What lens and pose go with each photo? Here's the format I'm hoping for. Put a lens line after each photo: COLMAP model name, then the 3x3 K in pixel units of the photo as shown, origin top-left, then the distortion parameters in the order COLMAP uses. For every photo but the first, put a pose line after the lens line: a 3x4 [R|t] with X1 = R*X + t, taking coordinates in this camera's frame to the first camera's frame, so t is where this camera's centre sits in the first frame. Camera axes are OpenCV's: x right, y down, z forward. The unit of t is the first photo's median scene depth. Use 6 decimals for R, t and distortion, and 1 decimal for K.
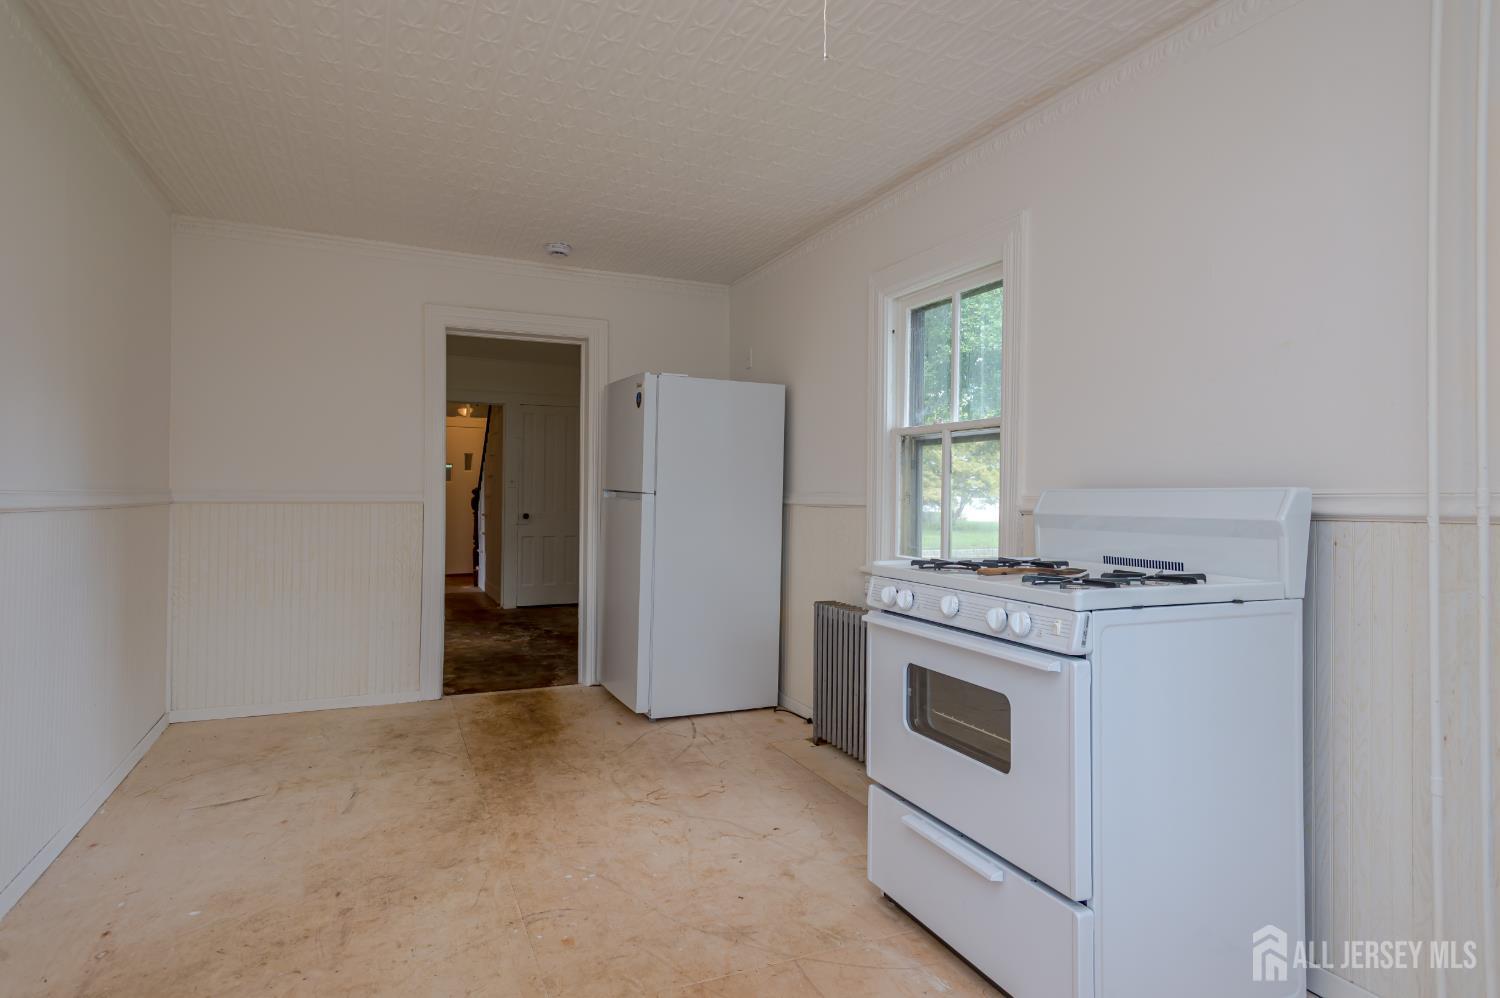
lens RADIAL K [[843.4, 0, 756.3], [0, 843.4, 495.3], [0, 0, 1]] dist [-0.000074, -0.000979]
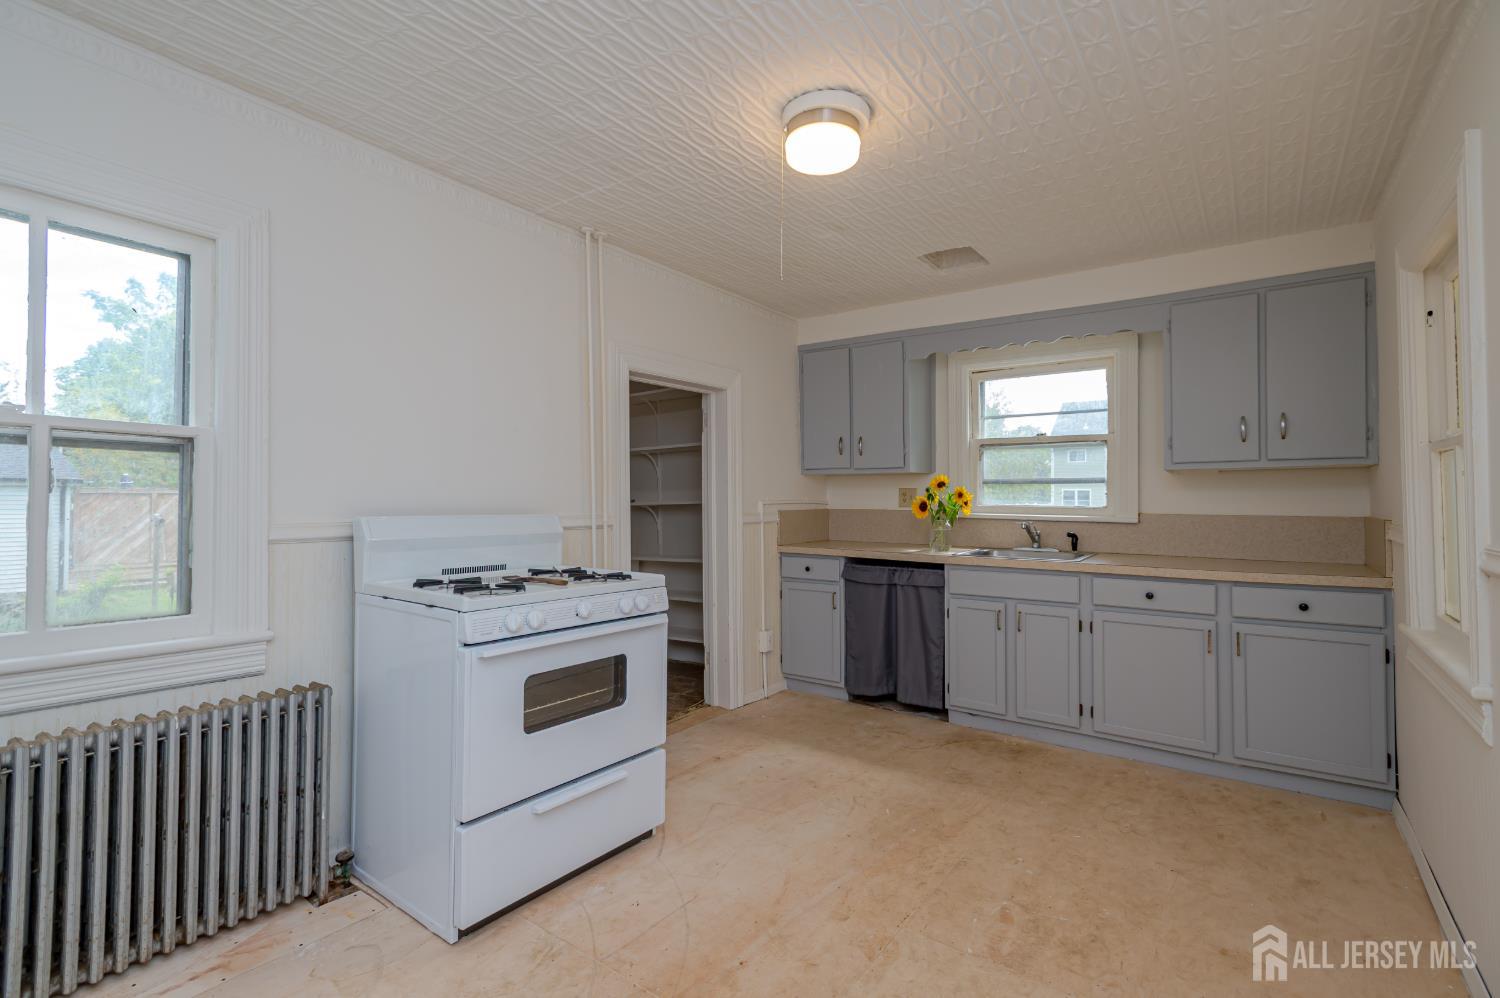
lens RADIAL K [[694.2, 0, 749.8], [0, 694.2, 494.4], [0, 0, 1]] dist [0.017555, -0.007114]
pose [[-0.498923, -0.003981, 0.866637, -0.760740], [-0.014483, 0.999888, -0.003744, -0.044191], [-0.866525, -0.014420, -0.498925, 1.186071]]
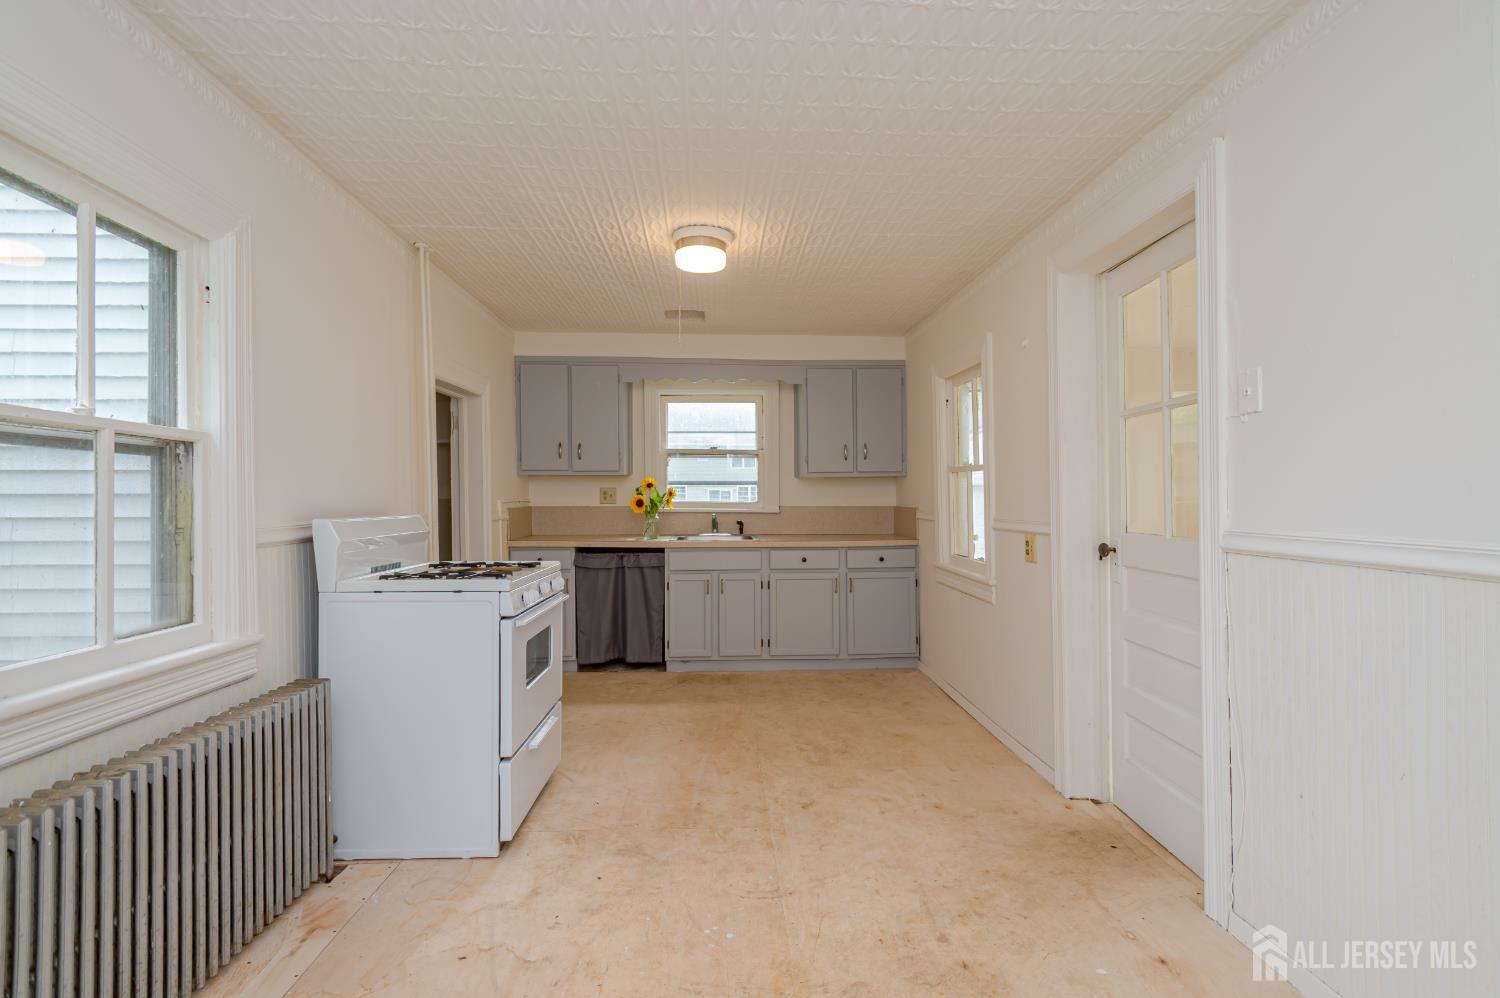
lens RADIAL K [[742.8, 0, 750.0], [0, 742.8, 496.3], [0, 0, 1]] dist [-0.000124, 0.000464]
pose [[-0.932332, -0.006961, 0.361536, -0.609833], [-0.008177, 0.999965, -0.001832, -0.046582], [-0.361510, -0.004664, -0.932356, 1.993145]]
